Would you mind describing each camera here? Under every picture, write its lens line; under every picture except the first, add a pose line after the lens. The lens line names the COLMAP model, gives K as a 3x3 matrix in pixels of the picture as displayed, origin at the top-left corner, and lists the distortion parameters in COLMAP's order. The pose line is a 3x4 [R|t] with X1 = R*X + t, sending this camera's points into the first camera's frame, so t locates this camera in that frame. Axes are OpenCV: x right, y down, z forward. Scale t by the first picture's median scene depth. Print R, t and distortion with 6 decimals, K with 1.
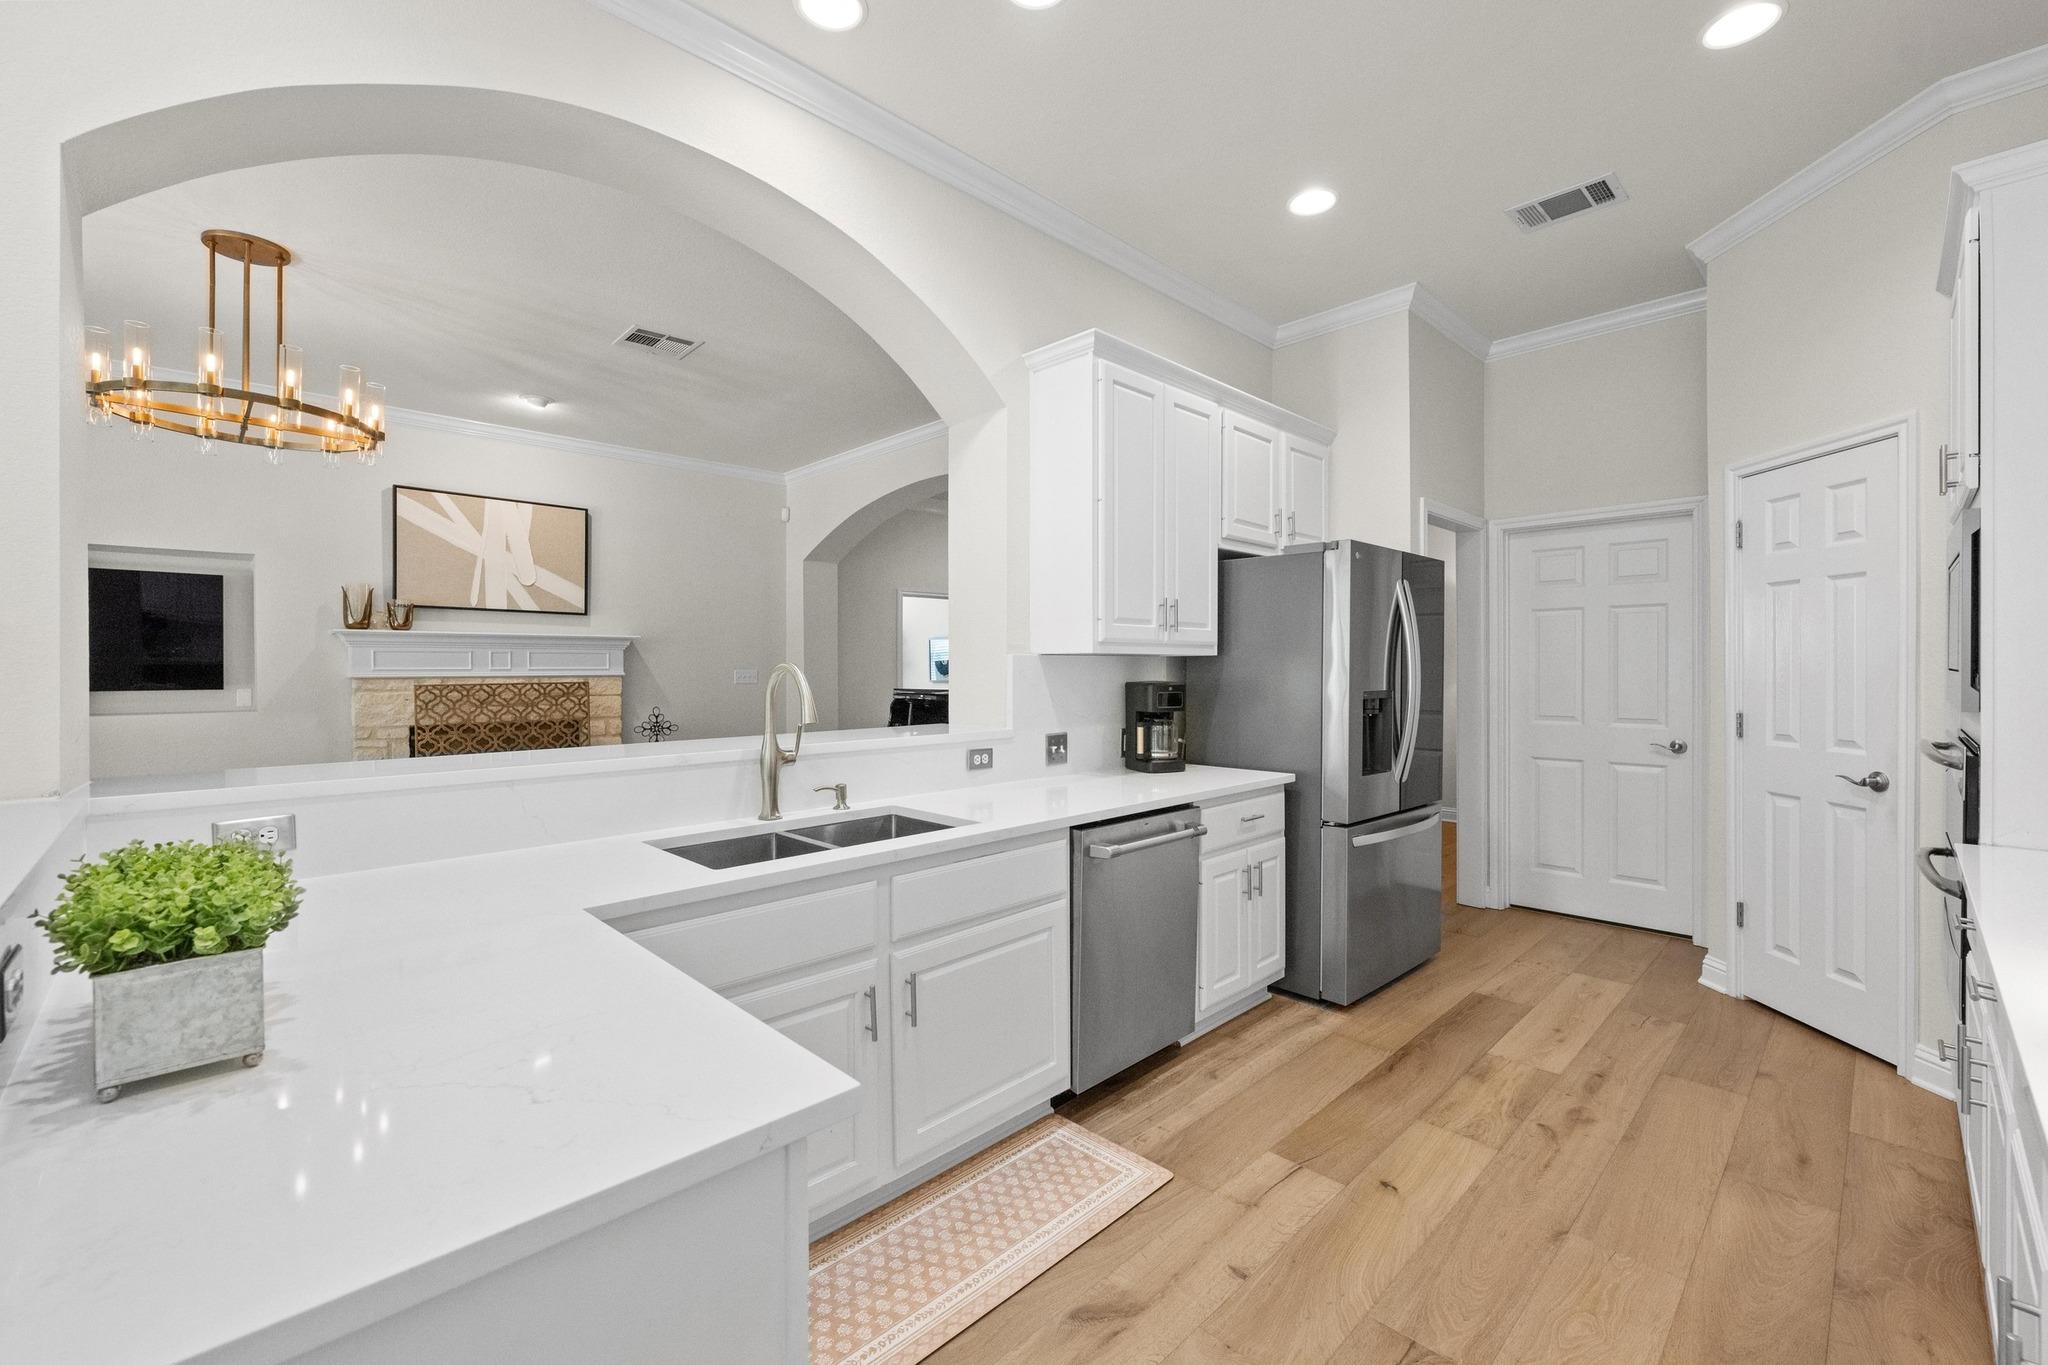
lens RADIAL K [[848.6, 0, 1033.3], [0, 848.6, 675.4], [0, 0, 1]] dist [-0.001486, -0.000539]
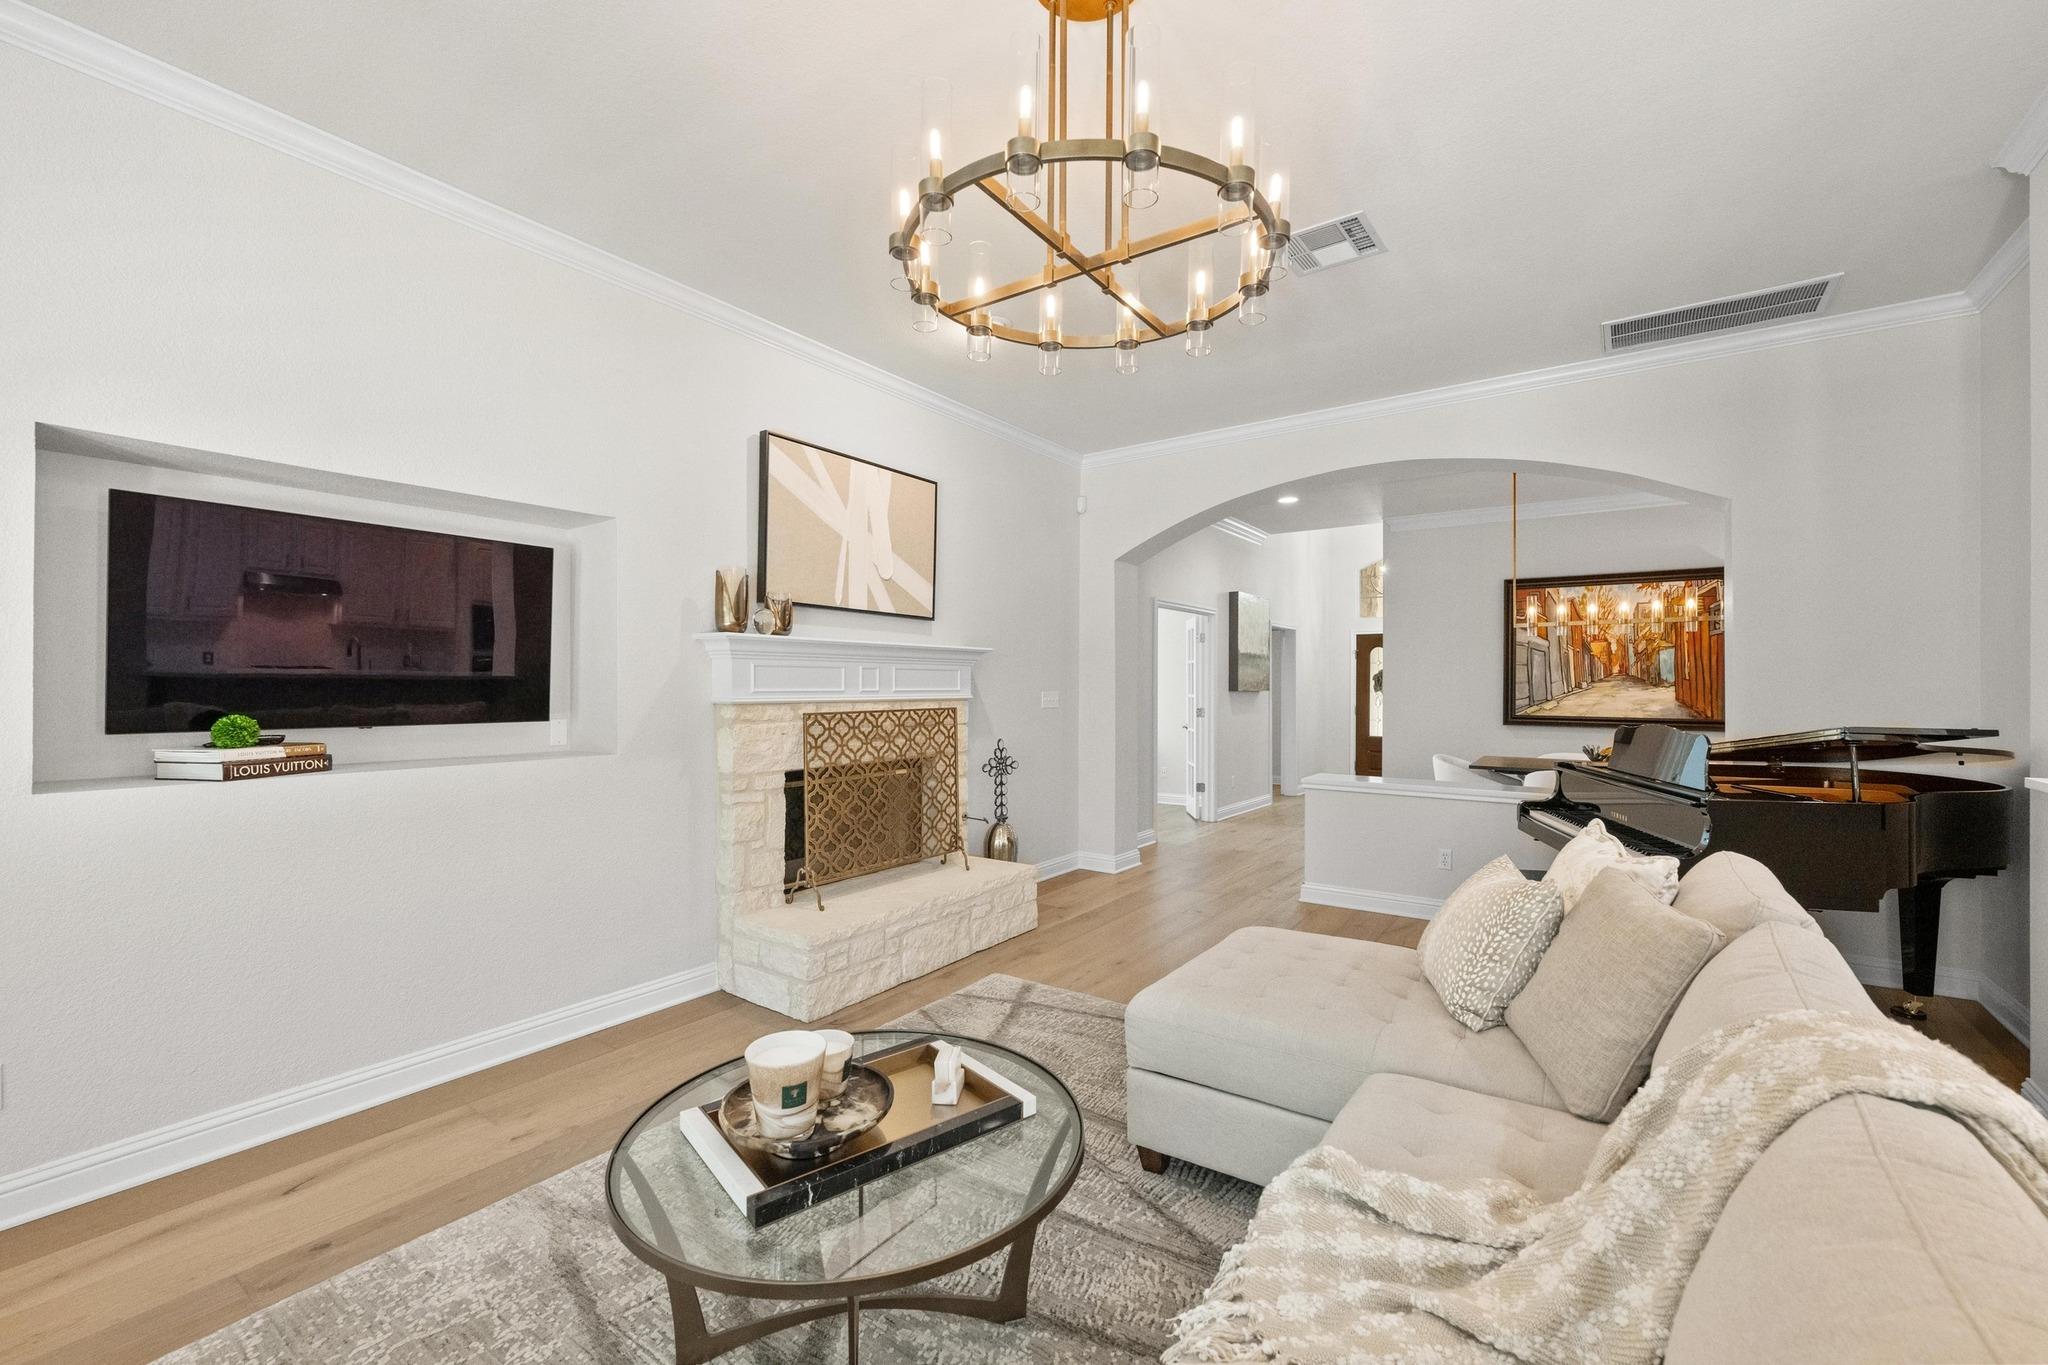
lens RADIAL K [[848.6, 0, 1035.7], [0, 848.6, 689.9], [0, 0, 1]] dist [-0.001486, -0.000539]
pose [[0.984159, 0.004507, 0.177232, -1.124408], [-0.003547, 0.999977, -0.005729, -0.008047], [-0.177254, 0.005010, 0.984152, 0.448655]]
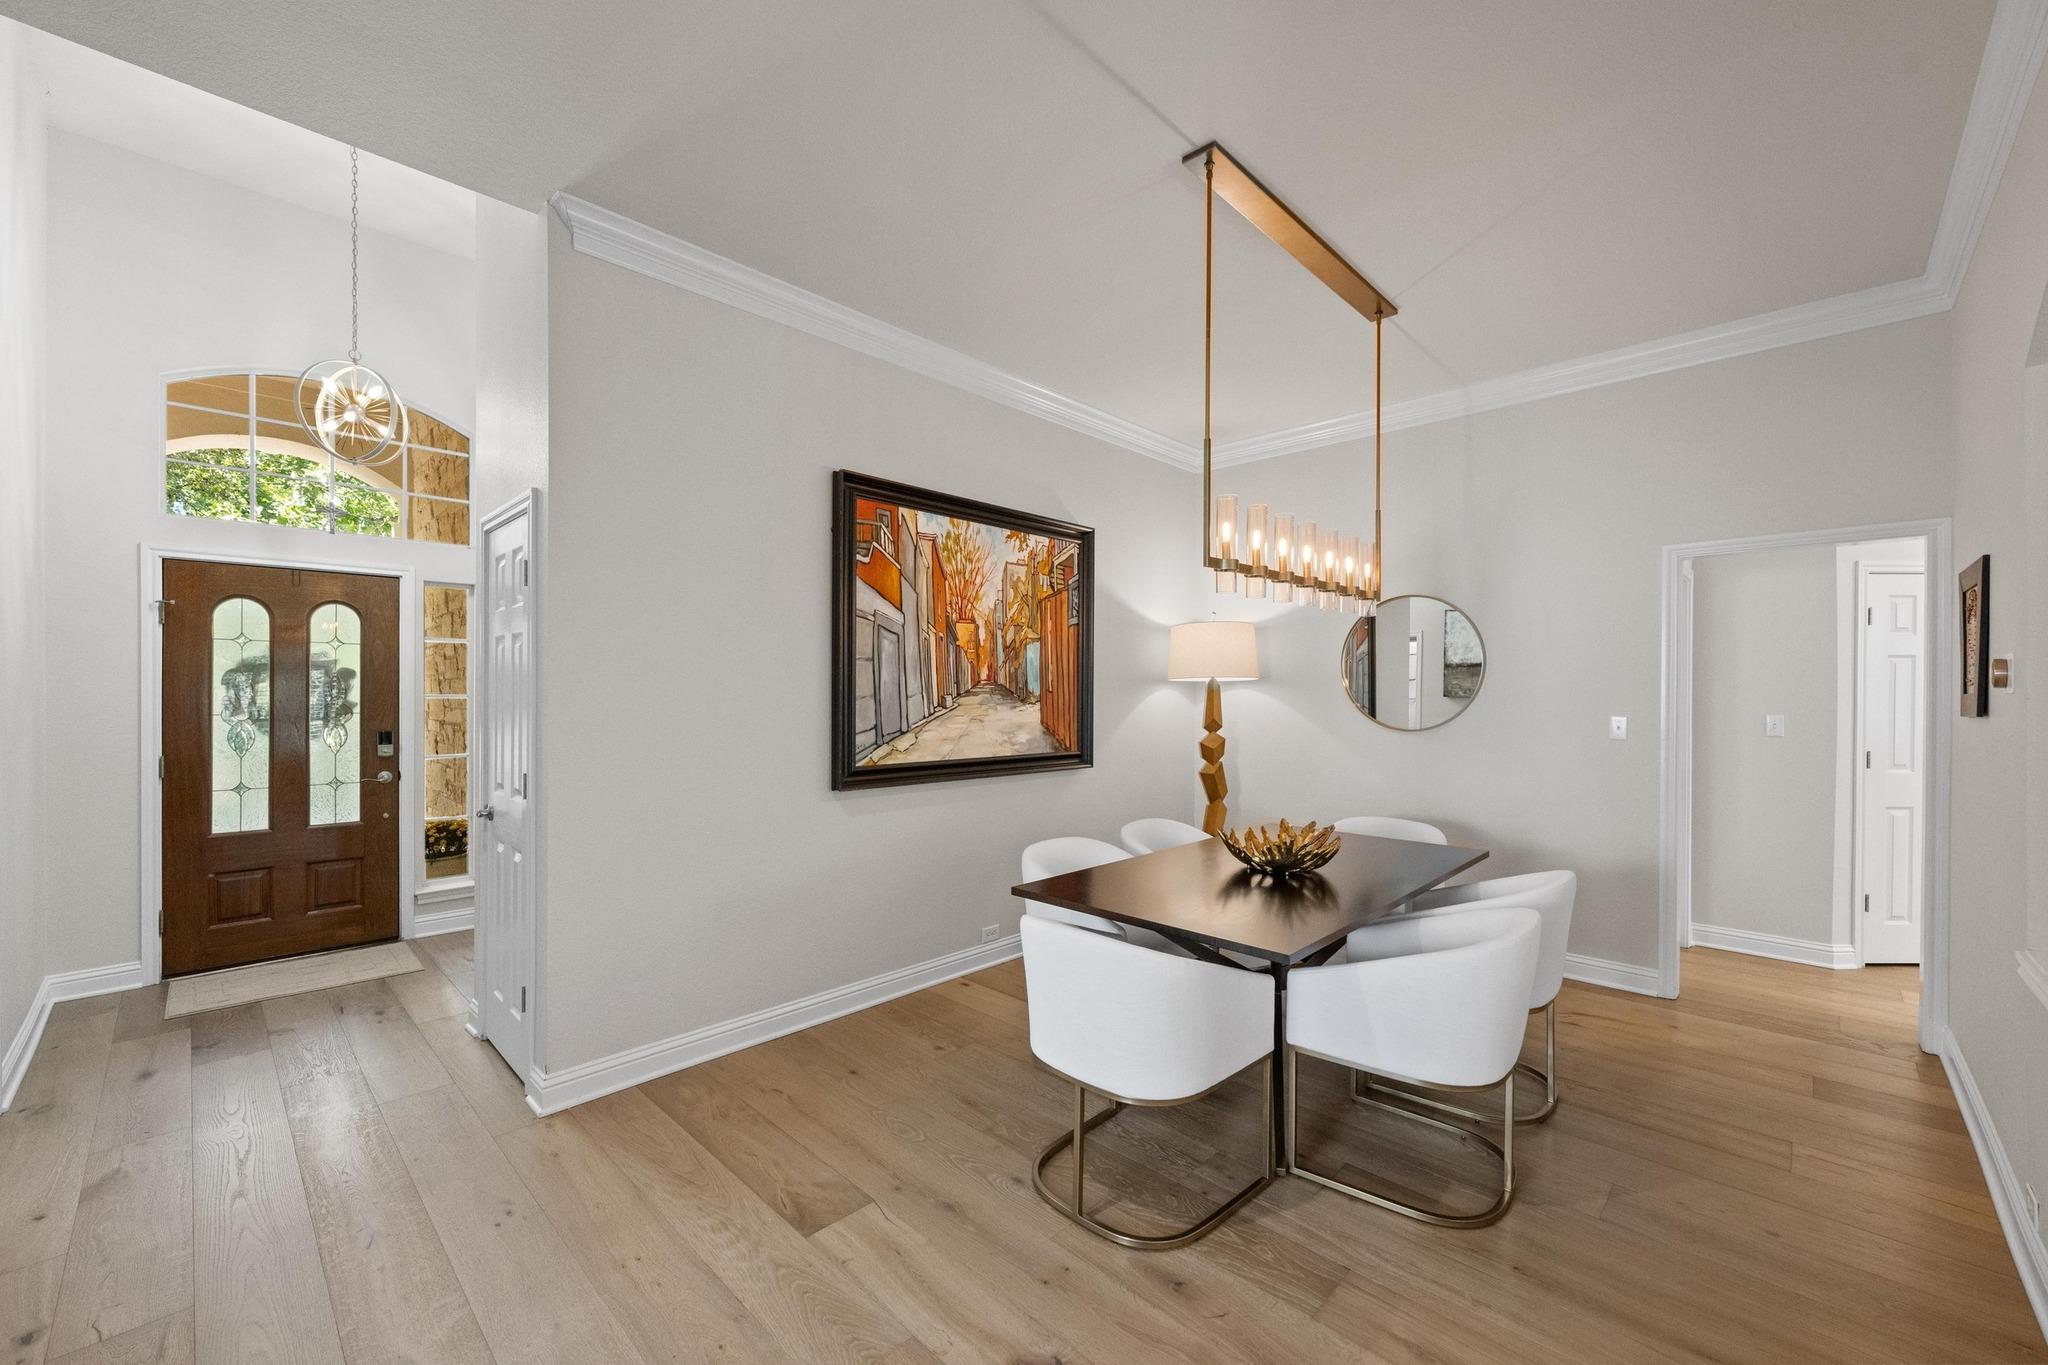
lens RADIAL K [[814.1, 0, 1020.7], [0, 814.1, 690.2], [0, 0, 1]] dist [-0.005301, 0.000649]
pose [[-0.014334, 0.001275, 0.999896, -0.414916], [0.004945, 0.999987, -0.001205, -0.055315], [-0.999885, 0.004927, -0.014340, 2.414876]]
